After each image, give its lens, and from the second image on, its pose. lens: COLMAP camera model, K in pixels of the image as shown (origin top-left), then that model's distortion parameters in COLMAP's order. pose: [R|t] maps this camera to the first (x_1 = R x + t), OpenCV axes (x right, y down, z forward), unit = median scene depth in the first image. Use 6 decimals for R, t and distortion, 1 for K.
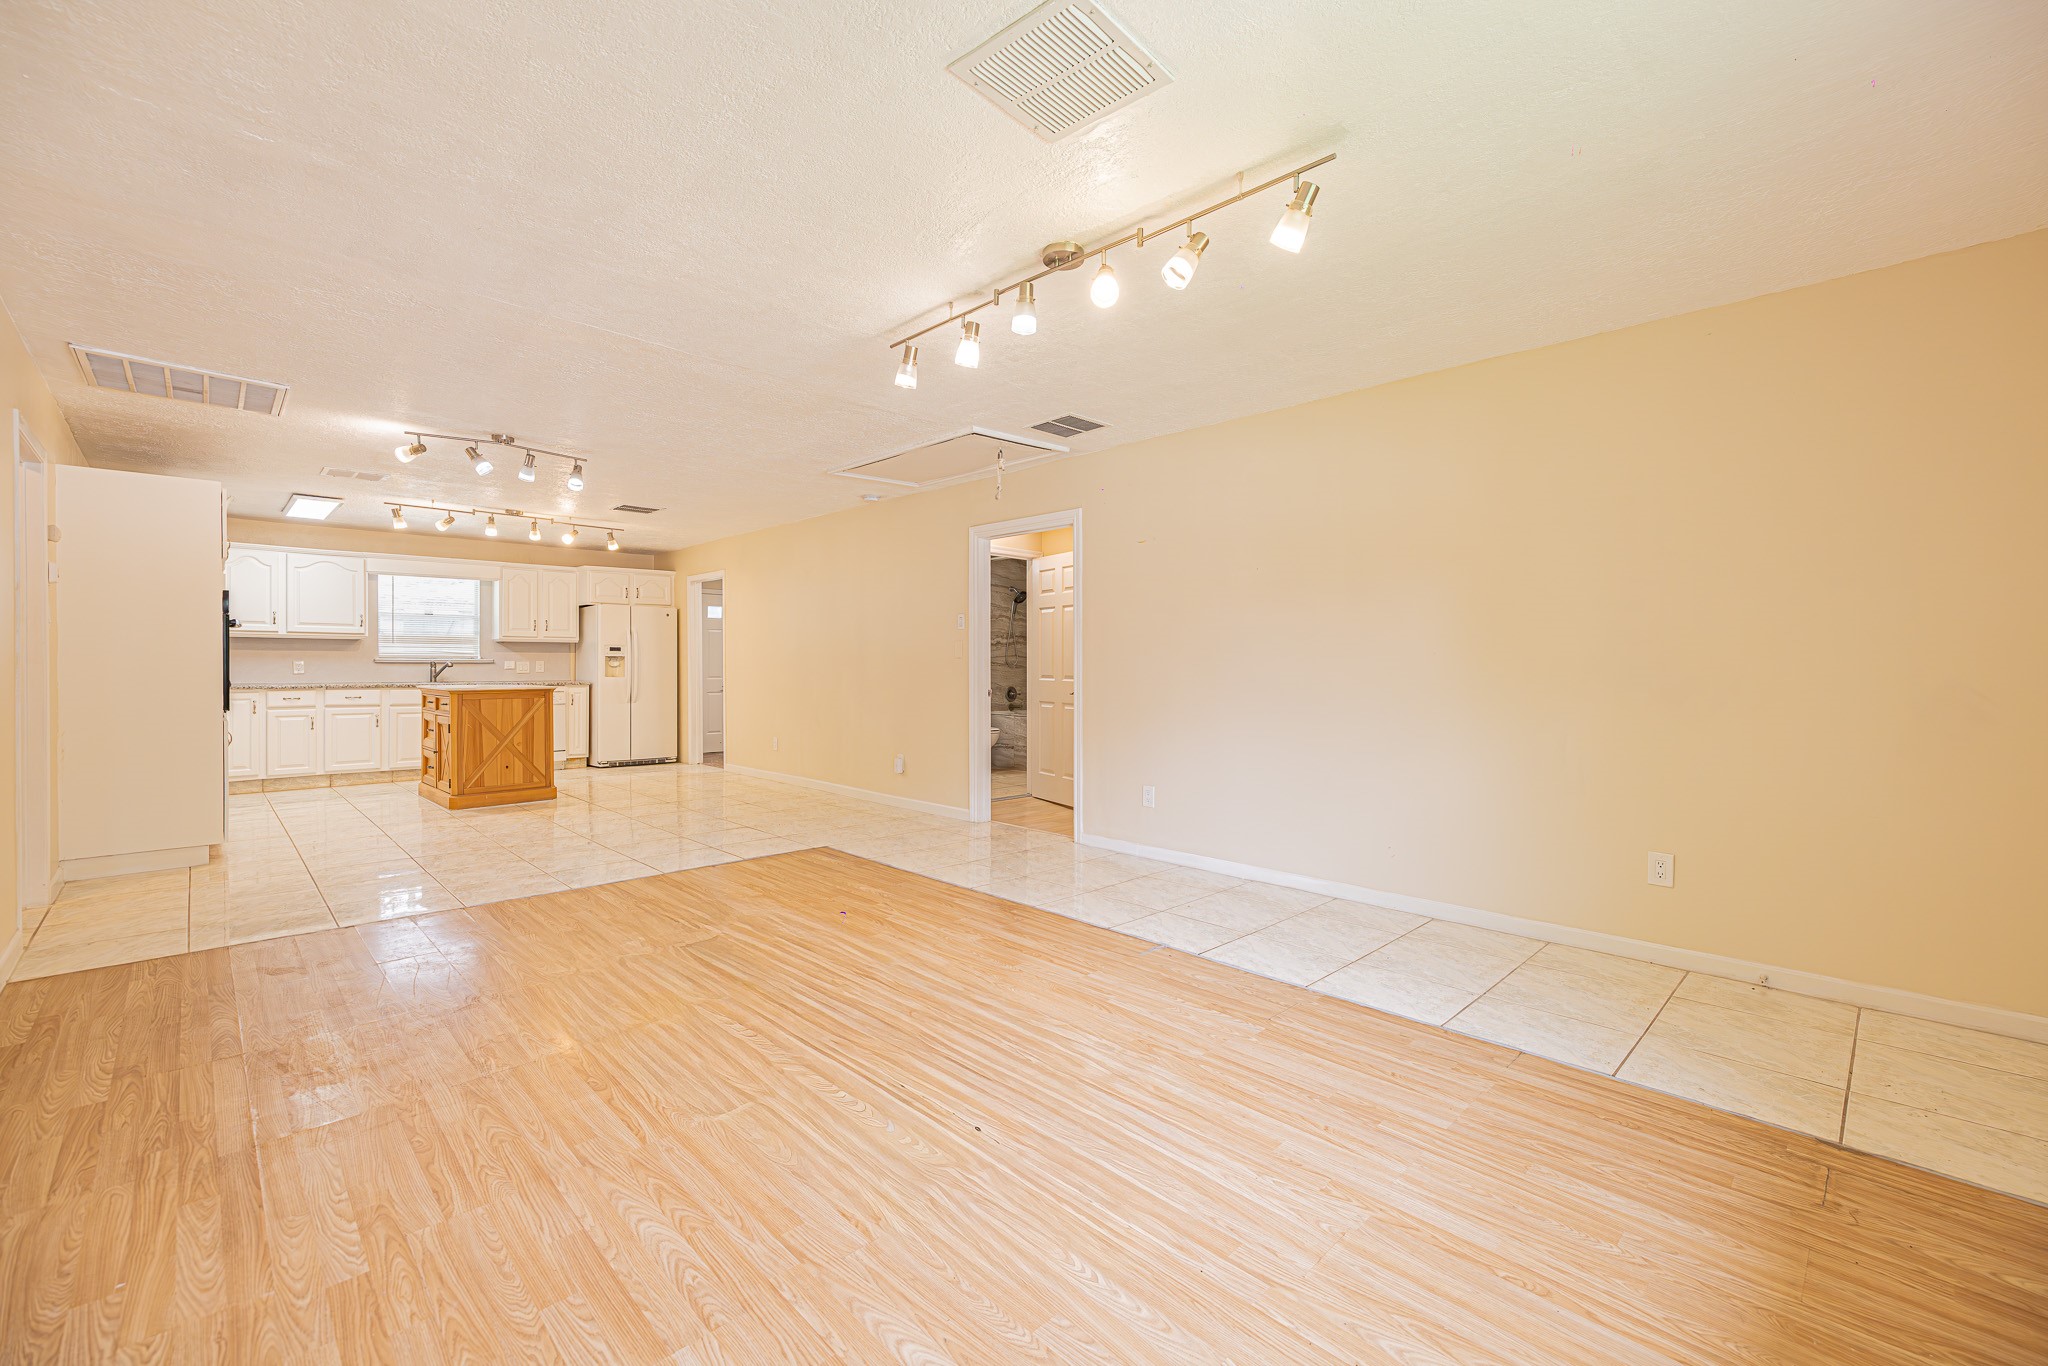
lens RADIAL K [[851.7, 0, 1037.9], [0, 851.7, 670.8], [0, 0, 1]] dist [-0.000175, 0.000203]
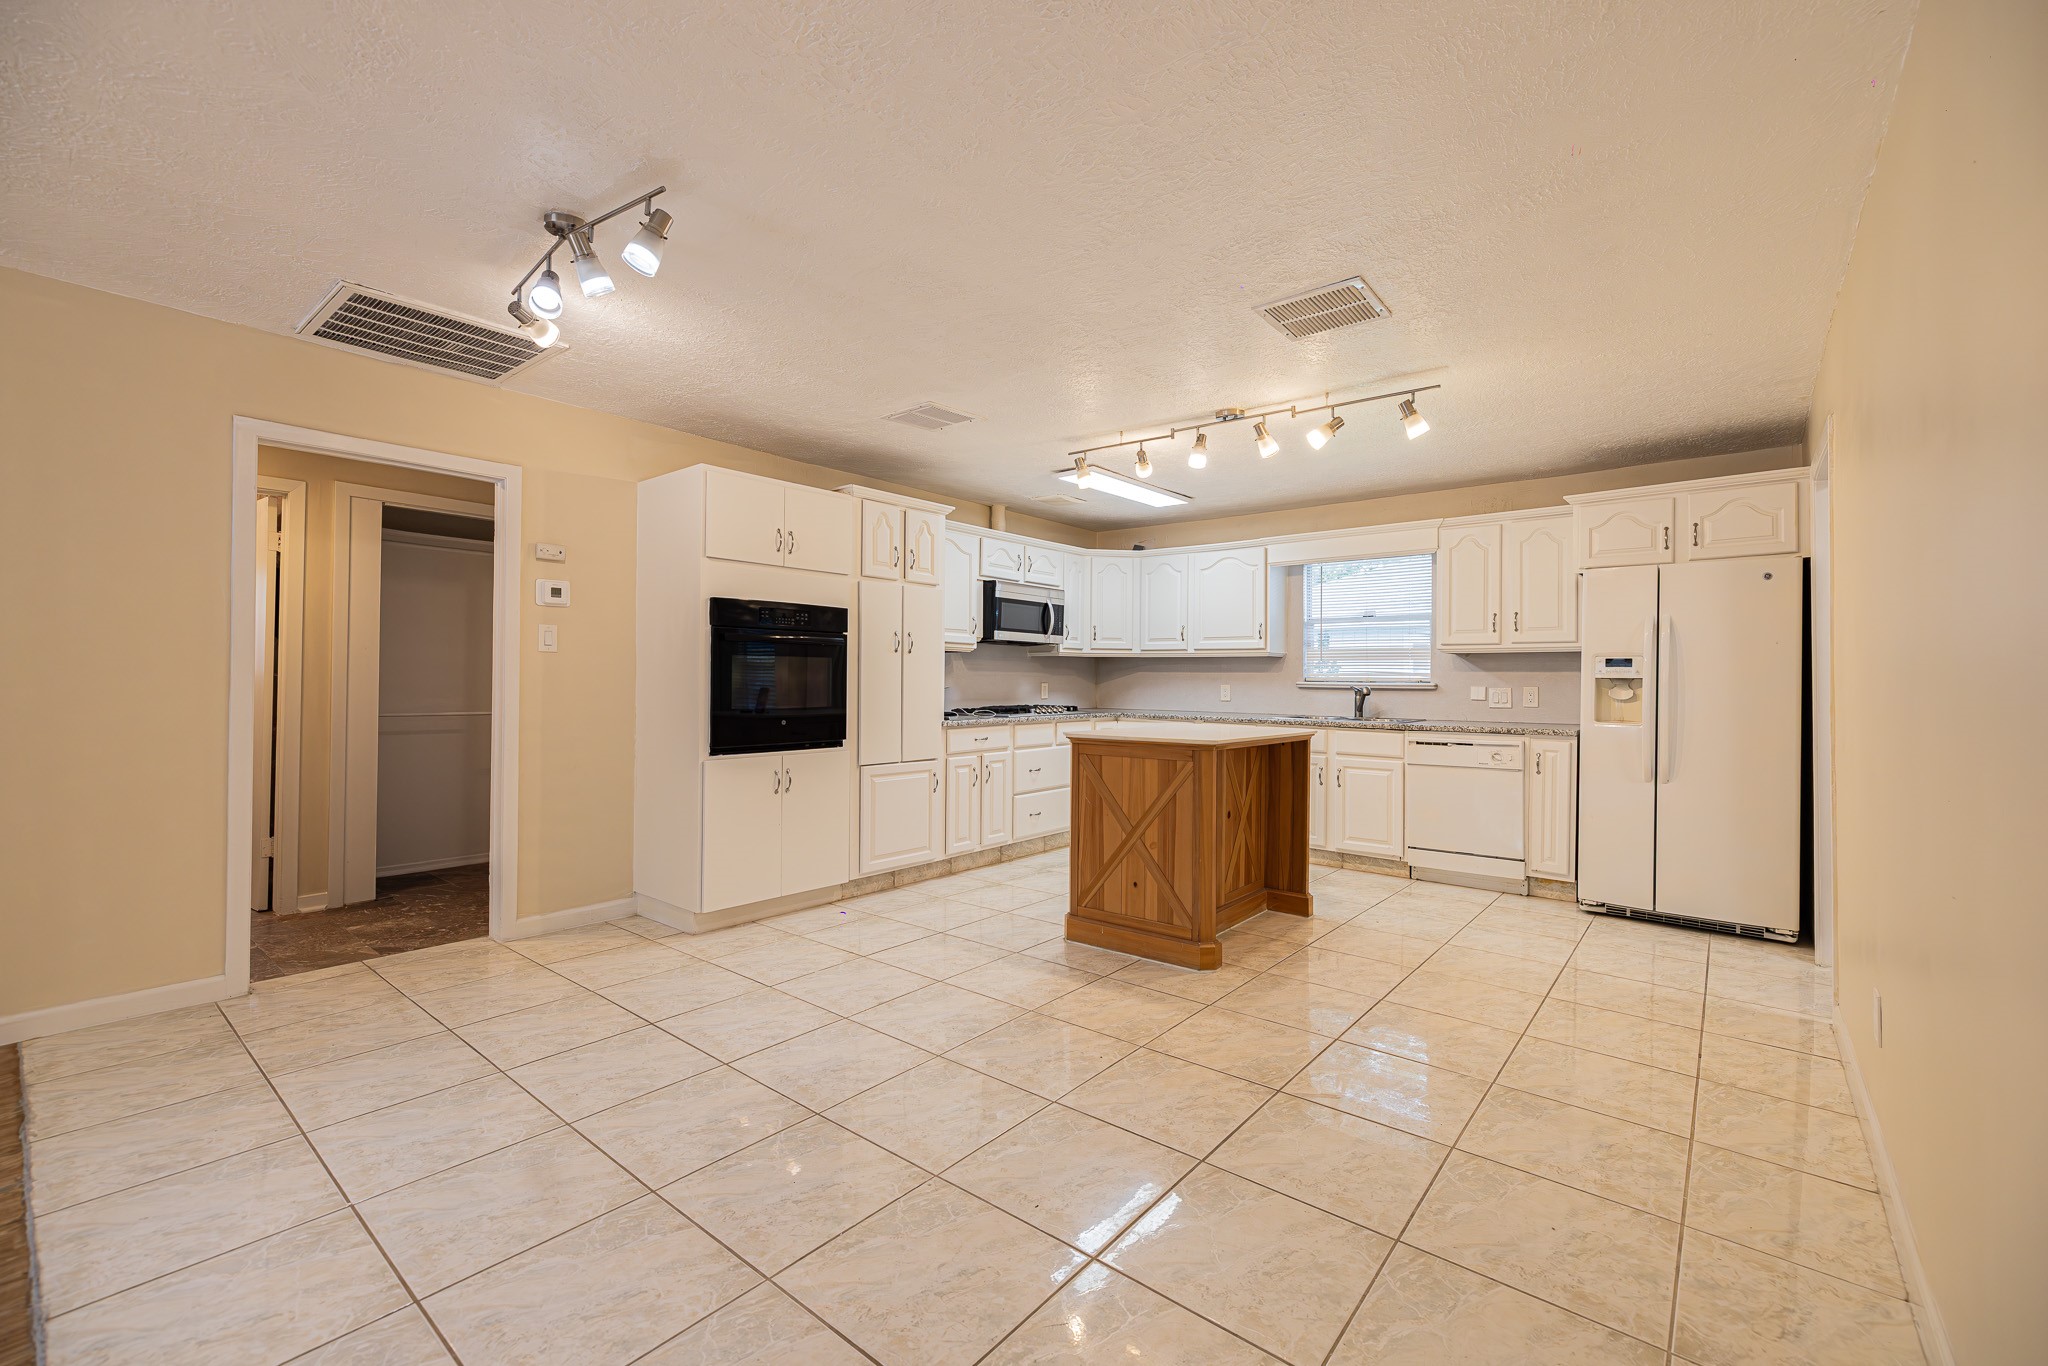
lens RADIAL K [[856.7, 0, 1029.0], [0, 856.7, 668.4], [0, 0, 1]] dist [0.000376, 0.000220]
pose [[0.098299, -0.012762, -0.995075, -0.089053], [-0.015695, 0.999774, -0.014373, -0.014610], [0.995033, 0.017031, 0.098076, 0.869988]]
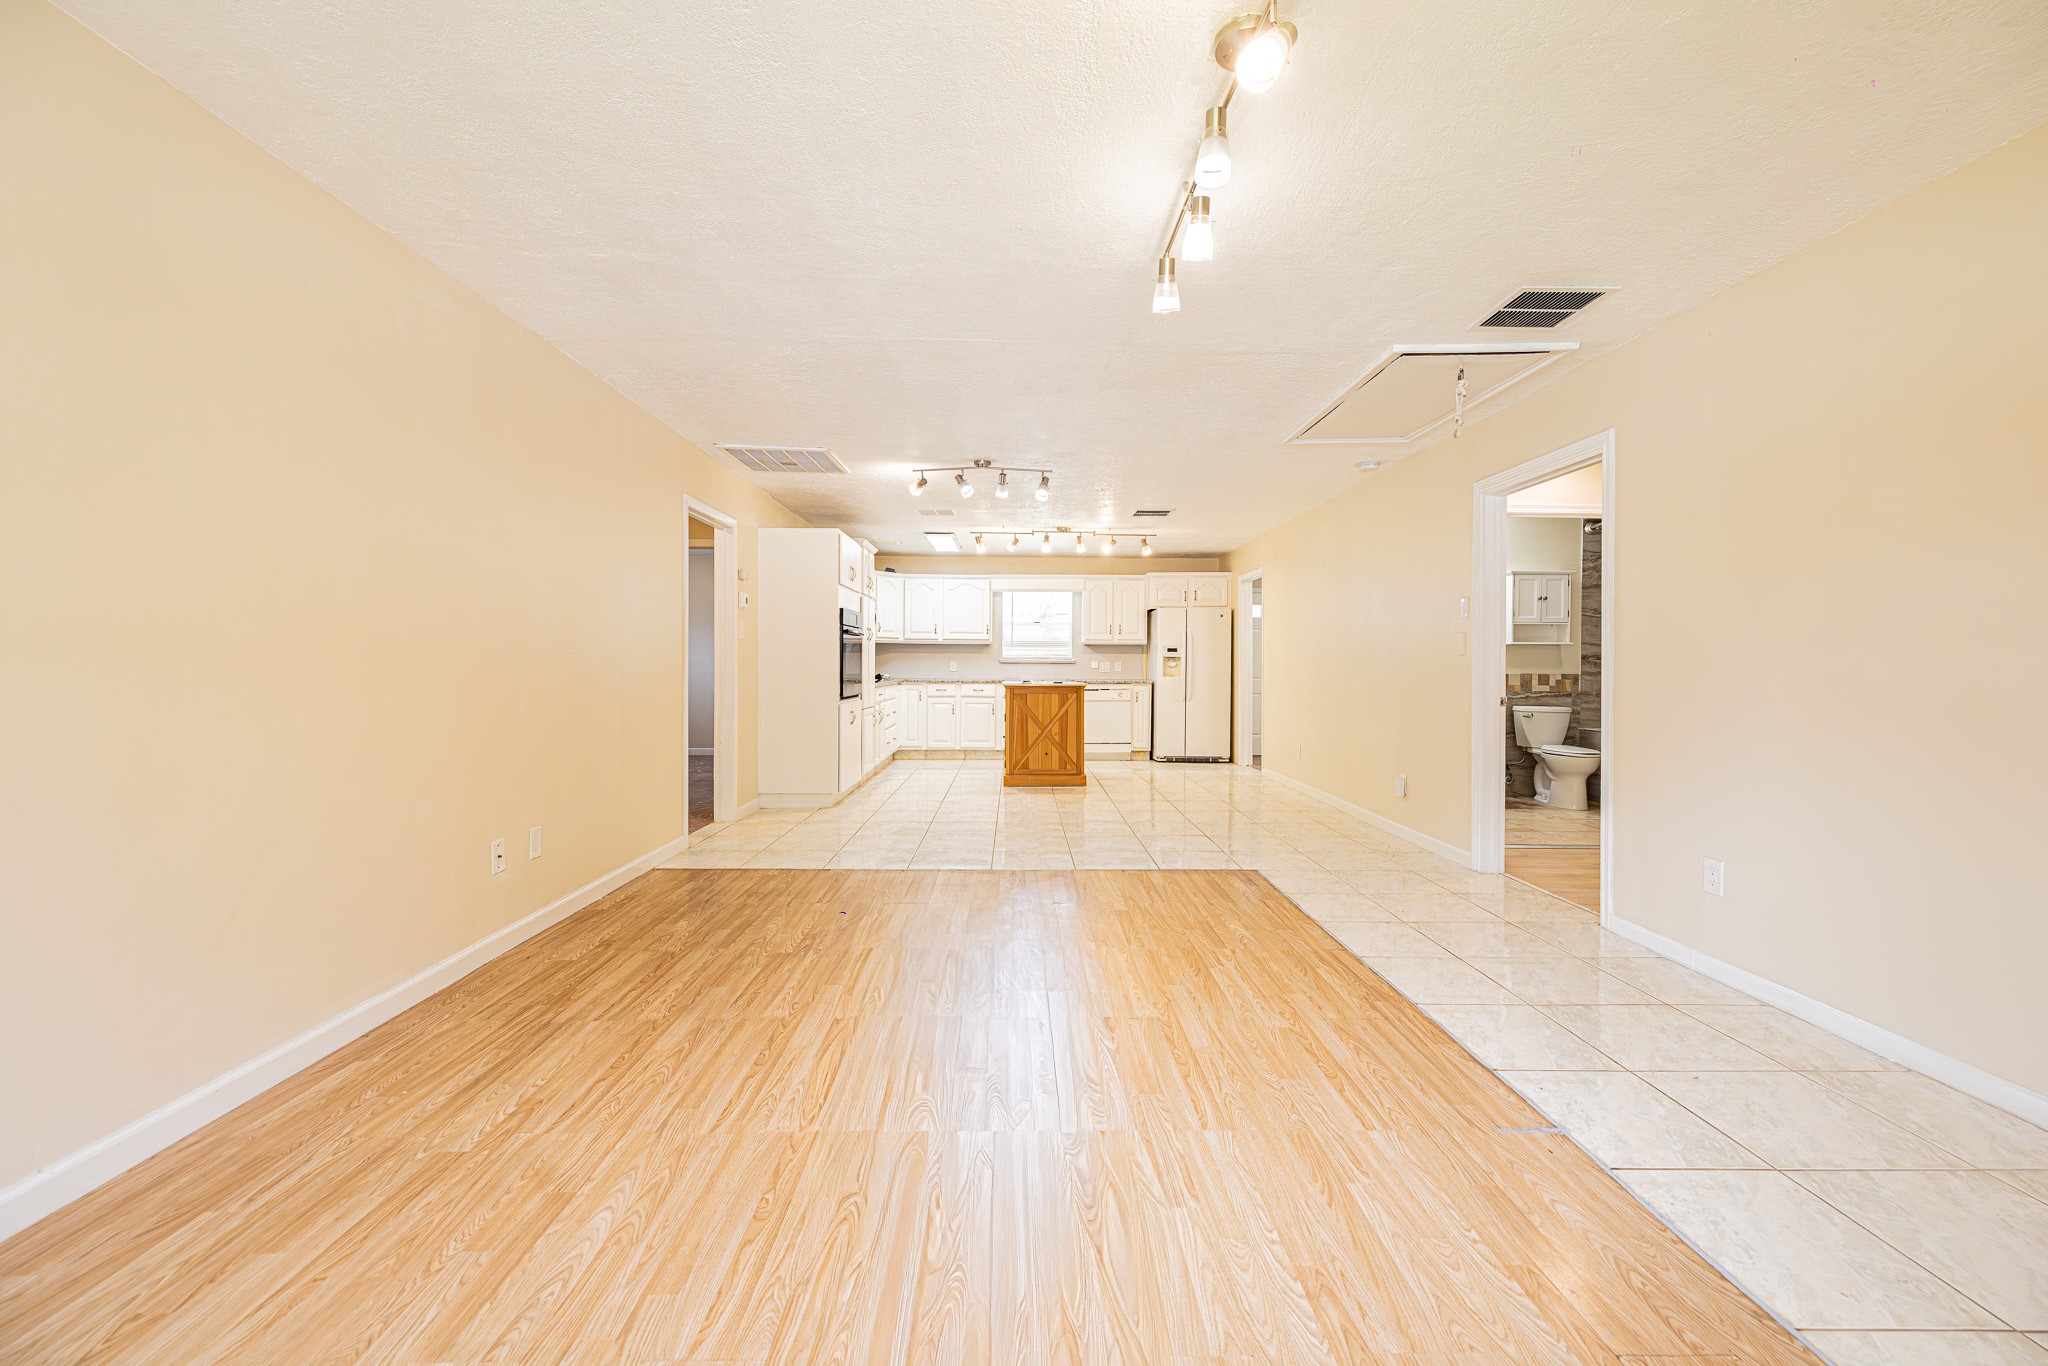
lens RADIAL K [[856.7, 0, 1029.0], [0, 856.7, 668.4], [0, 0, 1]] dist [0.000376, 0.000220]
pose [[0.720044, 0.003786, -0.693918, 0.150859], [-0.008471, 0.999959, -0.003335, 0.003182], [0.693877, 0.008279, 0.720046, 0.159025]]
